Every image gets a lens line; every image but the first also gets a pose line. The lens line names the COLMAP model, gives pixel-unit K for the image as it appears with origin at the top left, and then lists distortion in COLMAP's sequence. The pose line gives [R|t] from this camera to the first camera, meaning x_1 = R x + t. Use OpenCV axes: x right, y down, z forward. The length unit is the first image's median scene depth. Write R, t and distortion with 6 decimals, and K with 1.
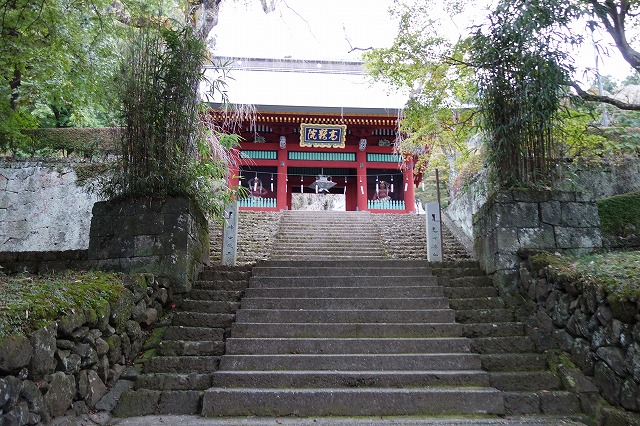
lens RADIAL K [[504.8, 0, 320.0], [0, 504.8, 213.0], [0, 0, 1]] dist [-0.010557, -0.015752]
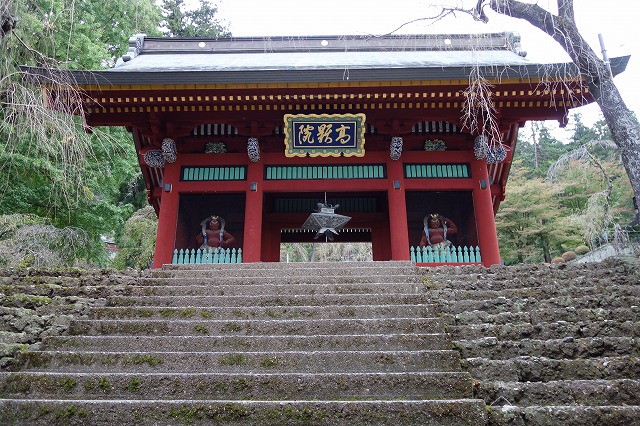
lens RADIAL K [[504.8, 0, 320.0], [0, 504.8, 213.0], [0, 0, 1]] dist [-0.010557, -0.015752]
pose [[0.995802, -0.035149, -0.084521, 0.045172], [0.024280, 0.991690, -0.126340, 0.004240], [0.088259, 0.123757, 0.988380, 0.448977]]
